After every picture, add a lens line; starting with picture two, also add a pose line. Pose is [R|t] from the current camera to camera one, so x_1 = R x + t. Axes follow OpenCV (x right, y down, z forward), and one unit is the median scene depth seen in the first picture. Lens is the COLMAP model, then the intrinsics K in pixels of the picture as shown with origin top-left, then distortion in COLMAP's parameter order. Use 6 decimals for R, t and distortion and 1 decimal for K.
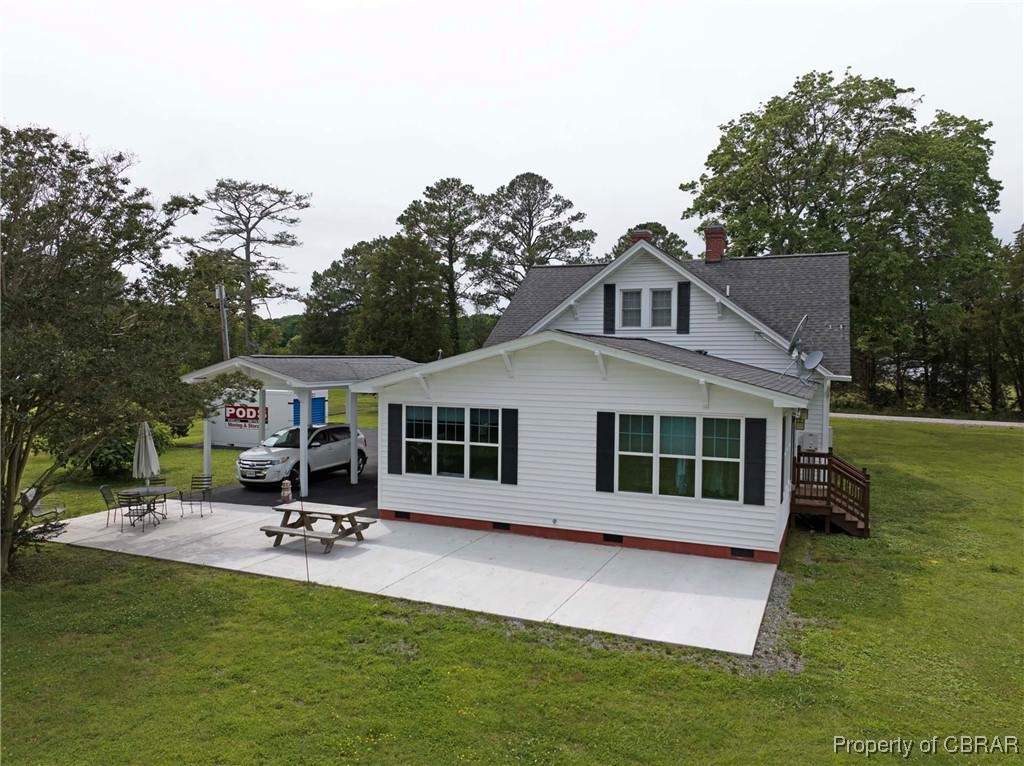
lens RADIAL K [[720.4, 0, 509.4], [0, 720.4, 386.2], [0, 0, 1]] dist [-0.044275, -0.000997]
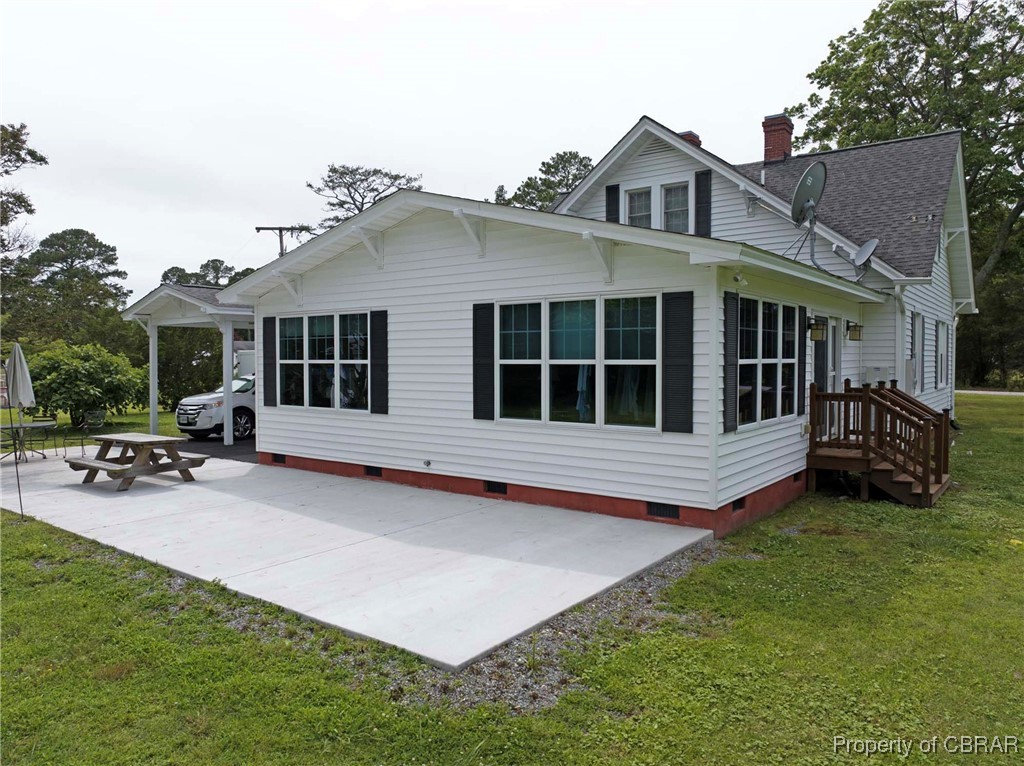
lens RADIAL K [[720.4, 0, 509.4], [0, 720.4, 386.2], [0, 0, 1]] dist [-0.044275, -0.000997]
pose [[0.972921, -0.002655, -0.231121, 0.300458], [0.001818, 0.999991, -0.003833, 0.111462], [0.231129, 0.003309, 0.972917, 0.316218]]
